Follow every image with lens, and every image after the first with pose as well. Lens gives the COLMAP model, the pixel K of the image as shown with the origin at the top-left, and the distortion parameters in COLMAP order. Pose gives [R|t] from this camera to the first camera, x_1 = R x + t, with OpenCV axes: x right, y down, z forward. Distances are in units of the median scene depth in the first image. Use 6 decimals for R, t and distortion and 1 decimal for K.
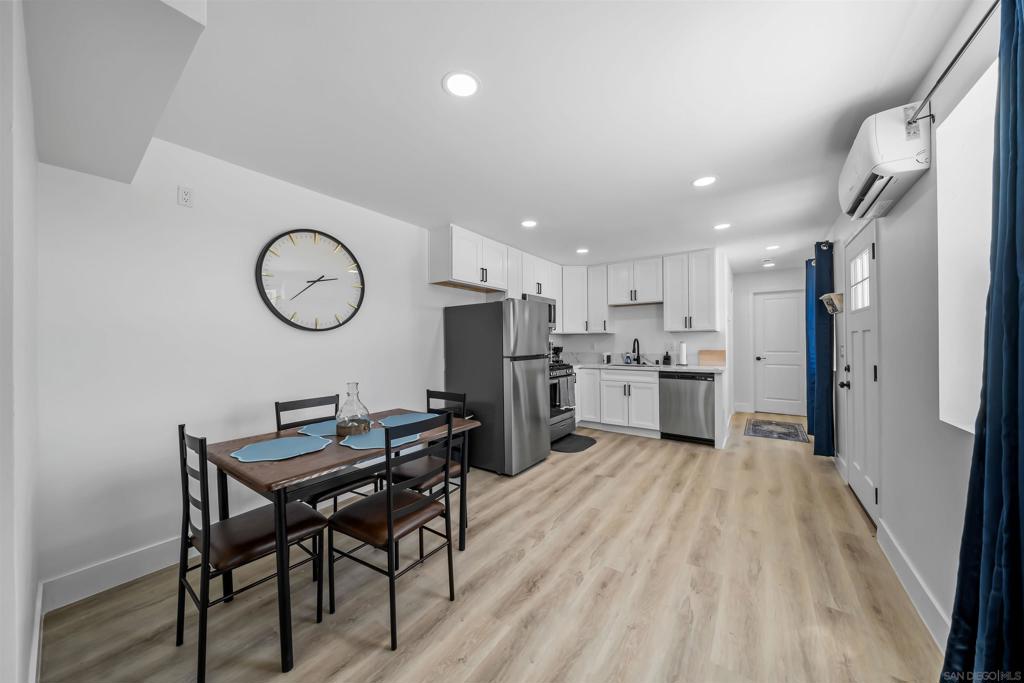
lens RADIAL K [[340.6, 0, 512.0], [0, 340.6, 341.5], [0, 0, 1]] dist [-0.000278, -0.000018]
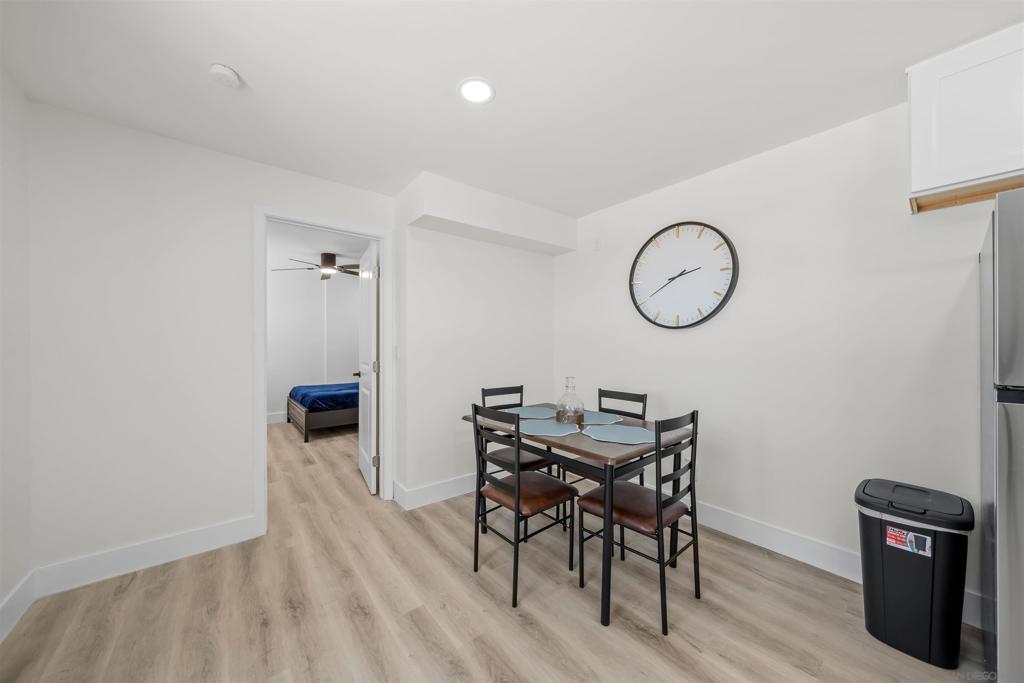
lens RADIAL K [[356.7, 0, 512.0], [0, 356.7, 341.5], [0, 0, 1]] dist [0.000277, 0.000024]
pose [[-0.260360, -0.000199, -0.965511, 0.461293], [0.006418, 0.999978, -0.001937, 0.003790], [0.965490, -0.006701, -0.260353, 0.721600]]
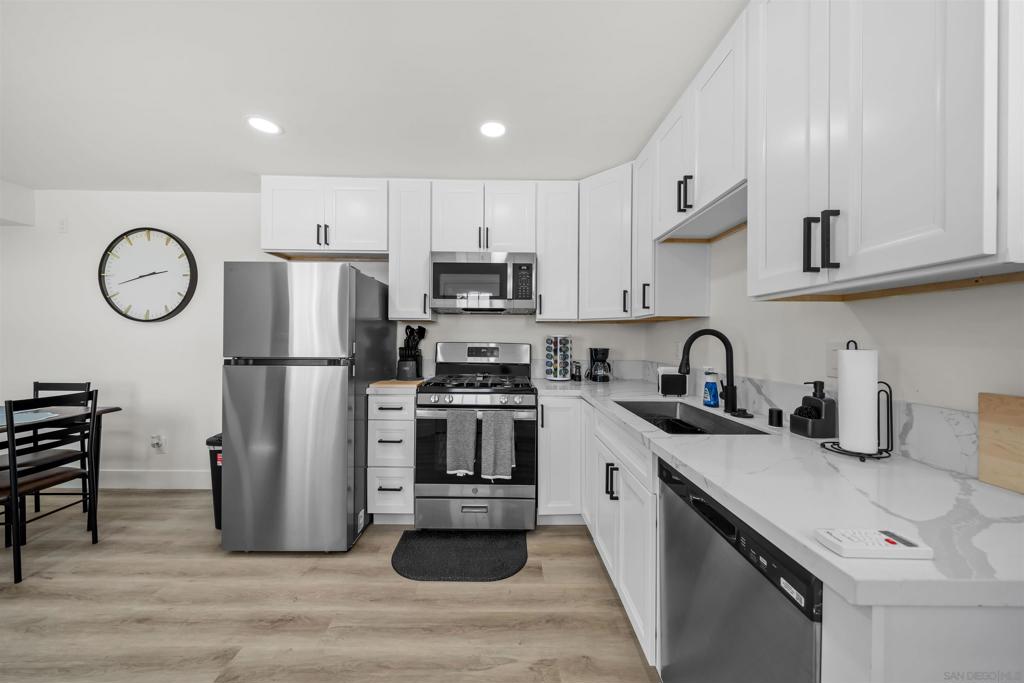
lens RADIAL K [[348.3, 0, 509.3], [0, 348.3, 339.2], [0, 0, 1]] dist [-0.001777, -0.000267]
pose [[0.595090, 0.014714, -0.803524, 0.876629], [-0.011933, 0.999884, 0.009472, -0.000364], [0.803571, 0.003951, 0.595196, 1.127041]]
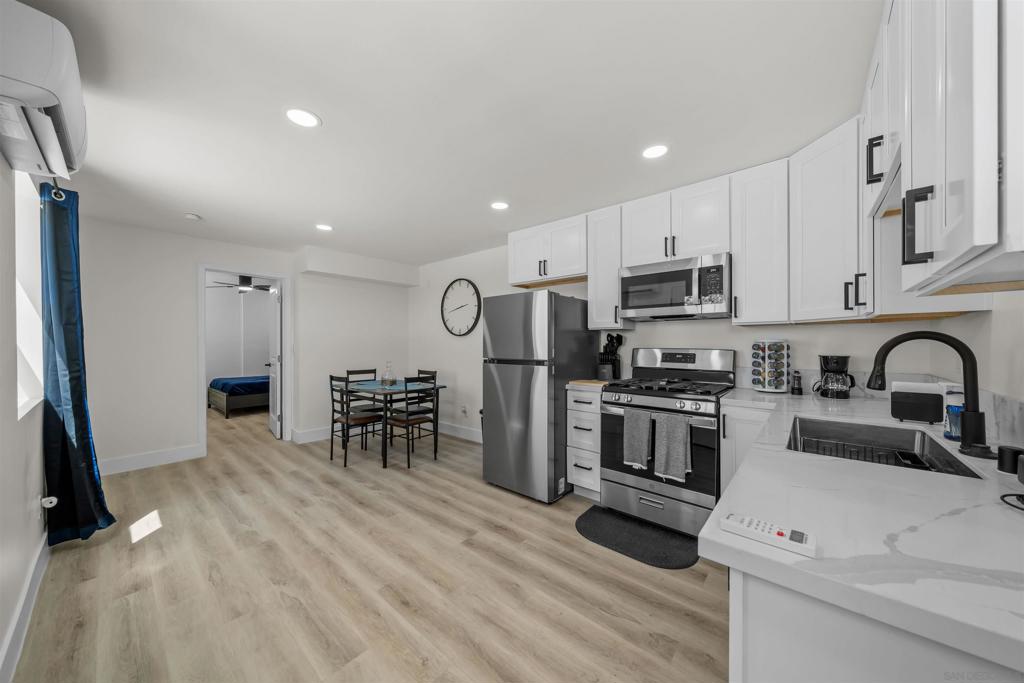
lens RADIAL K [[347.1, 0, 513.0], [0, 347.1, 345.3], [0, 0, 1]] dist [-0.000509, -0.000044]
pose [[-0.079681, 0.014956, -0.996708, 1.062484], [0.005318, 0.999880, 0.014579, -0.006818], [0.996806, -0.004139, -0.079751, 1.261652]]
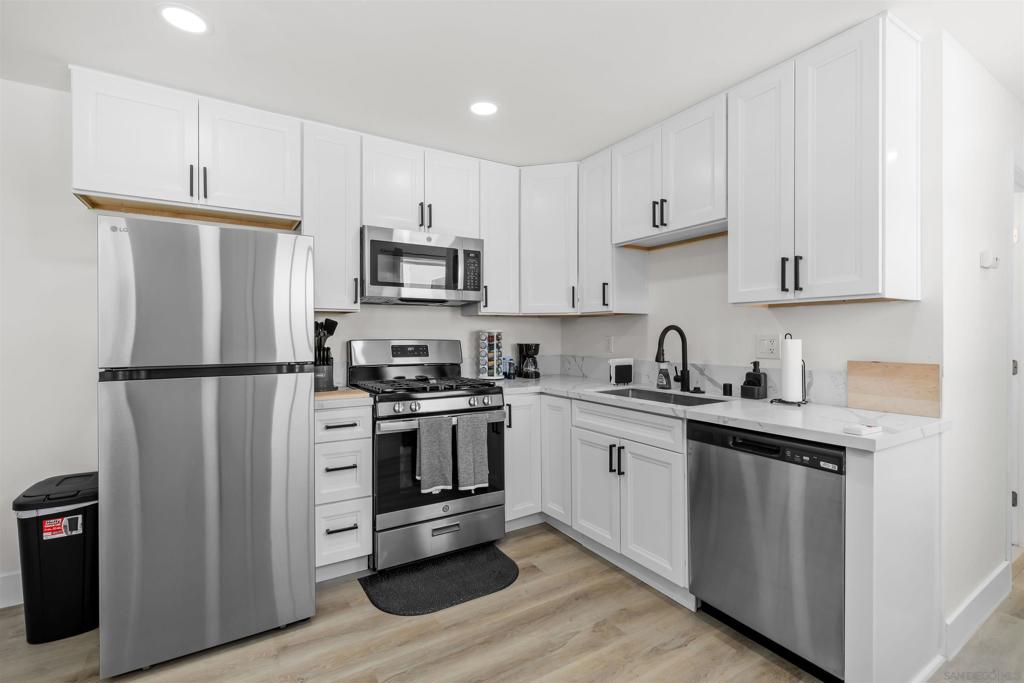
lens RADIAL K [[460.0, 0, 509.9], [0, 460.0, 335.9], [0, 0, 1]] dist [0.003354, 0.000285]
pose [[0.923732, 0.008746, -0.382941, 0.672422], [-0.006221, 0.999950, 0.007833, 0.000951], [0.382990, -0.004853, 0.923740, 0.756577]]
